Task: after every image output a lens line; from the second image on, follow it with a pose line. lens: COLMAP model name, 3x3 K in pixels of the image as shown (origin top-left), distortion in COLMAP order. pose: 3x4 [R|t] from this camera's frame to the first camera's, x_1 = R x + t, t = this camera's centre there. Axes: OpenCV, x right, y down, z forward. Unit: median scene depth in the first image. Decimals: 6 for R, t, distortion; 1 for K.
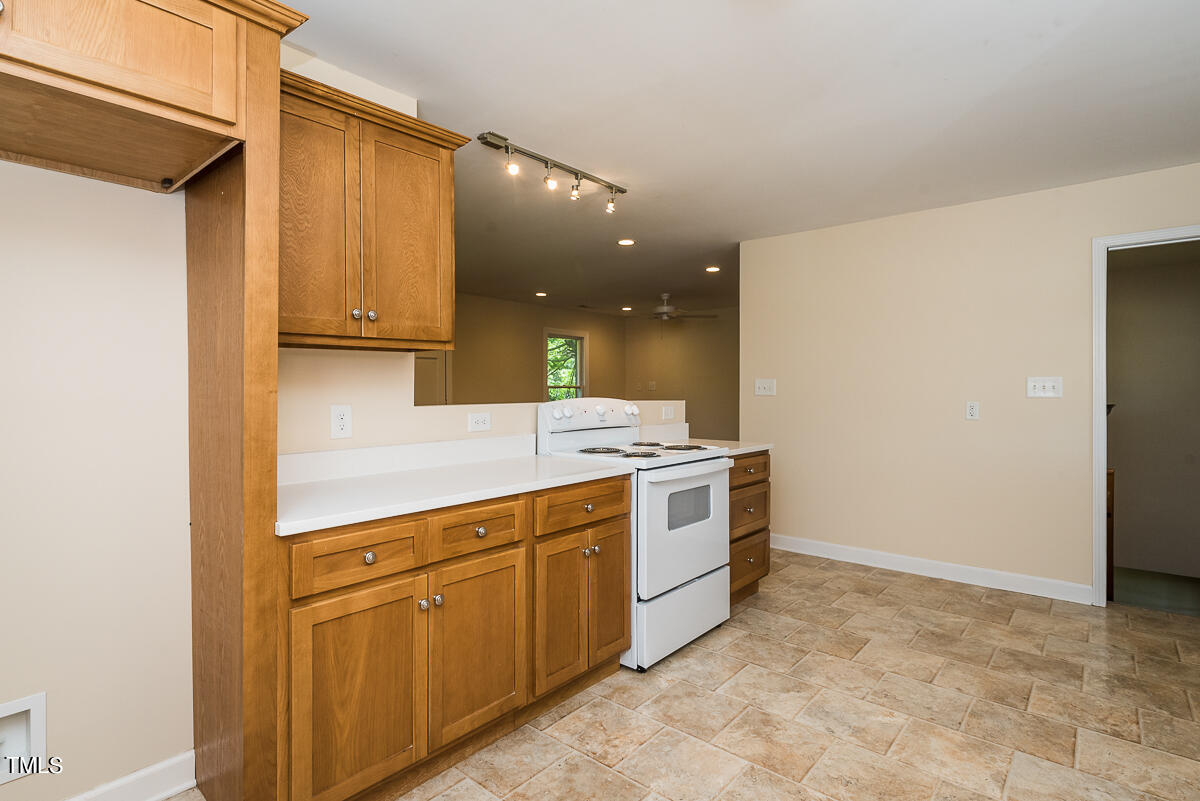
lens RADIAL K [[600.8, 0, 599.7], [0, 600.8, 390.5], [0, 0, 1]] dist [0.001899, 0.000047]
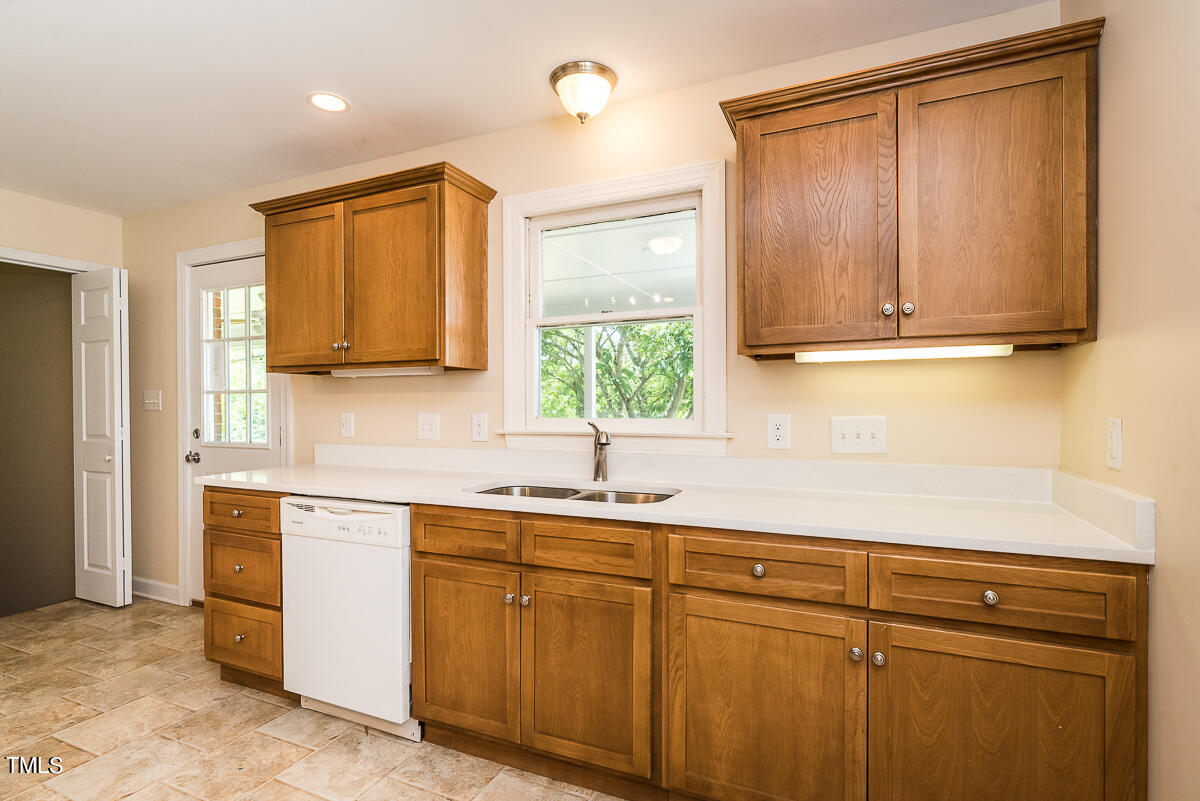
lens RADIAL K [[589.0, 0, 599.2], [0, 589.0, 408.8], [0, 0, 1]] dist [0.002712, 0.000707]
pose [[-0.277151, -0.006304, 0.960806, -0.410998], [0.006153, 0.999946, 0.008336, 0.012590], [-0.960807, 0.008222, -0.277097, 0.398388]]
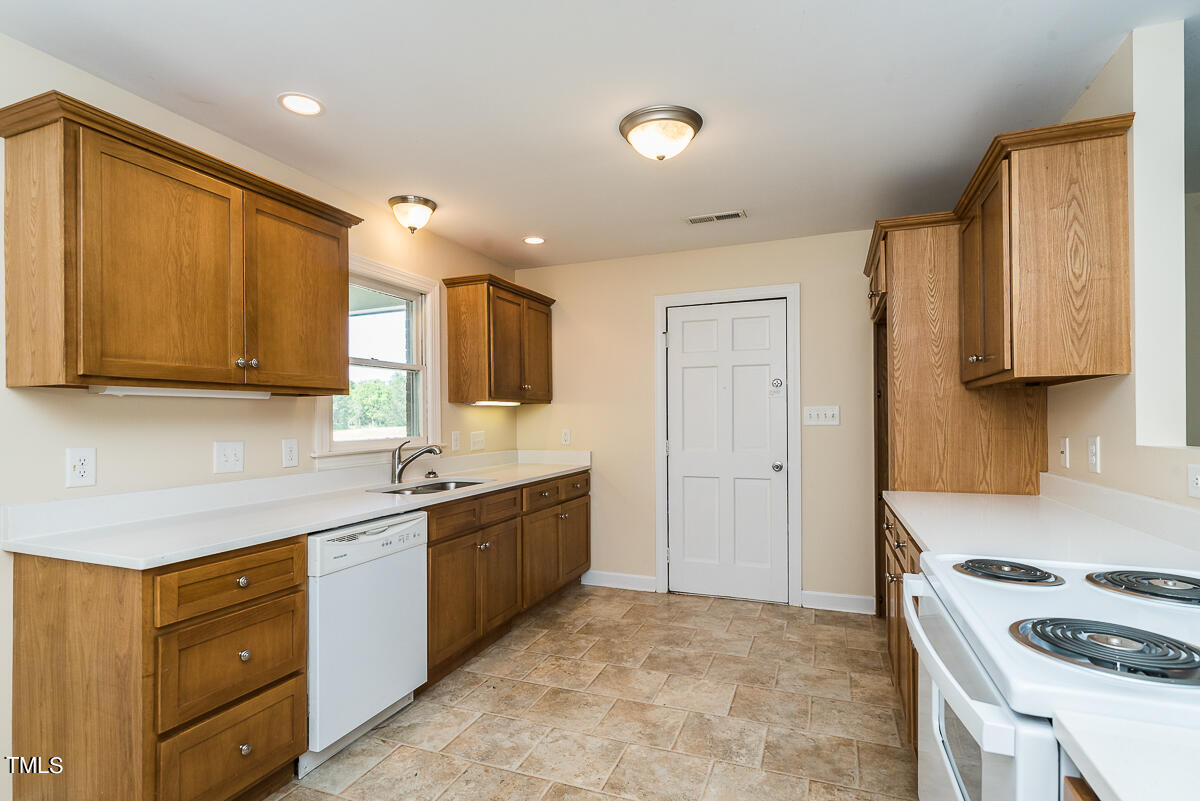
lens RADIAL K [[589.0, 0, 599.2], [0, 589.0, 408.8], [0, 0, 1]] dist [0.002712, 0.000707]
pose [[-0.943195, 0.000069, -0.332240, 0.658342], [0.003943, 0.999932, -0.010987, -0.017743], [0.332216, -0.011673, -0.943131, 1.712414]]
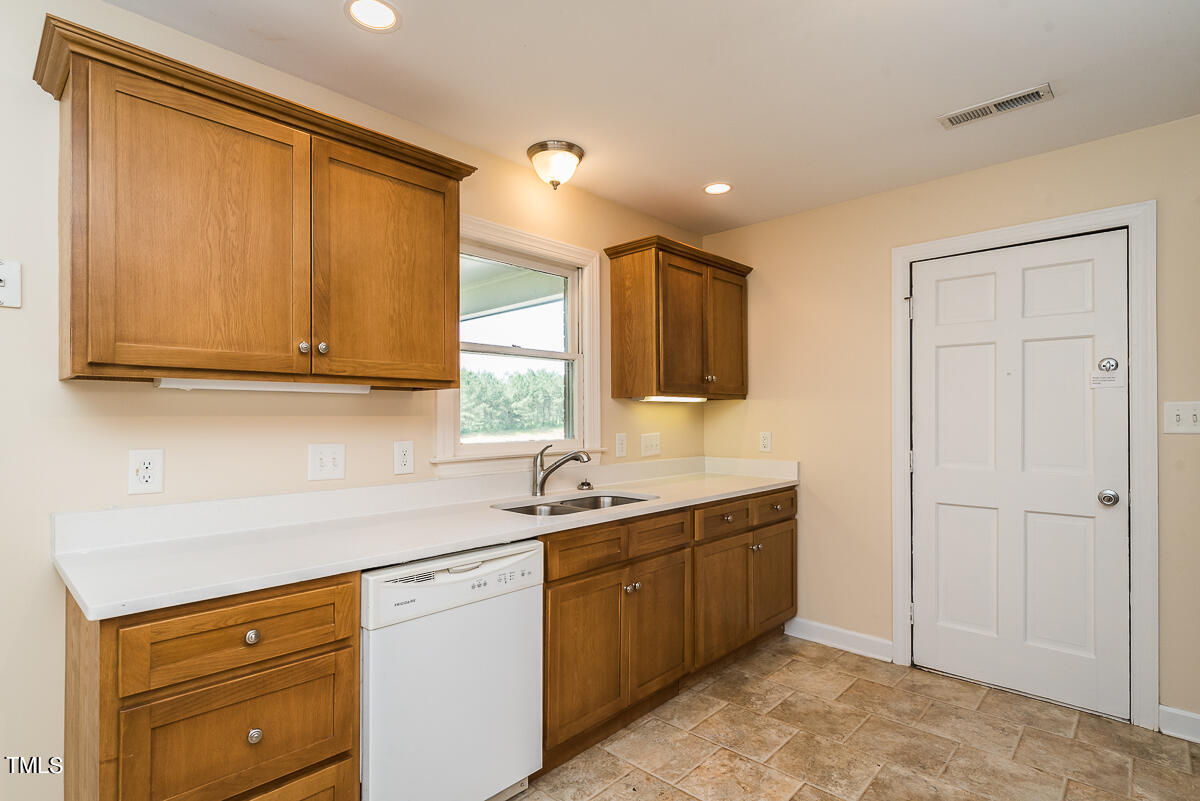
lens RADIAL K [[597.2, 0, 592.6], [0, 597.2, 410.5], [0, 0, 1]] dist [0.001278, -0.000266]
pose [[-0.998820, -0.000326, 0.048569, 0.467691], [-0.000587, 0.999985, -0.005356, -0.019243], [-0.048566, -0.005379, -0.998805, 1.367165]]
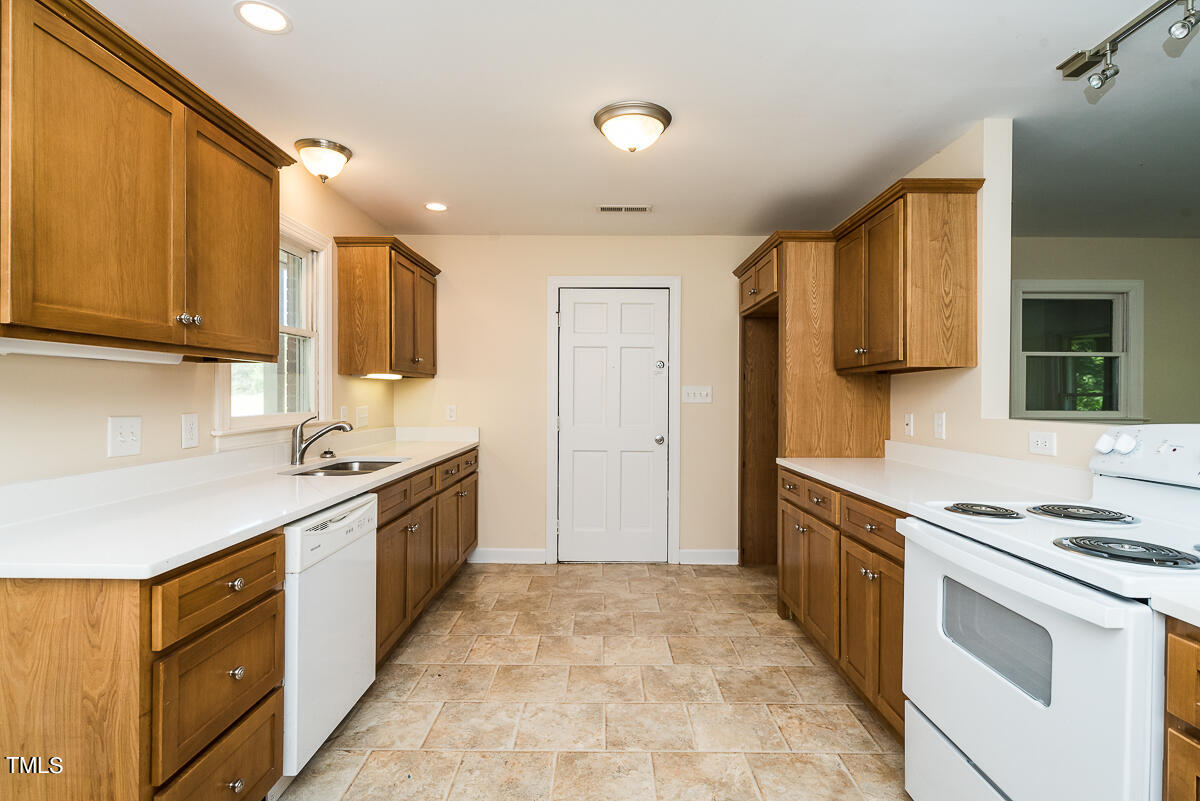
lens RADIAL K [[576.4, 0, 608.0], [0, 576.4, 390.8], [0, 0, 1]] dist [0.002278, 0.000228]
pose [[-0.757061, -0.011854, -0.653236, 0.971544], [-0.010994, 0.999925, -0.005403, -0.012454], [0.653251, 0.003091, -0.757135, 1.549761]]
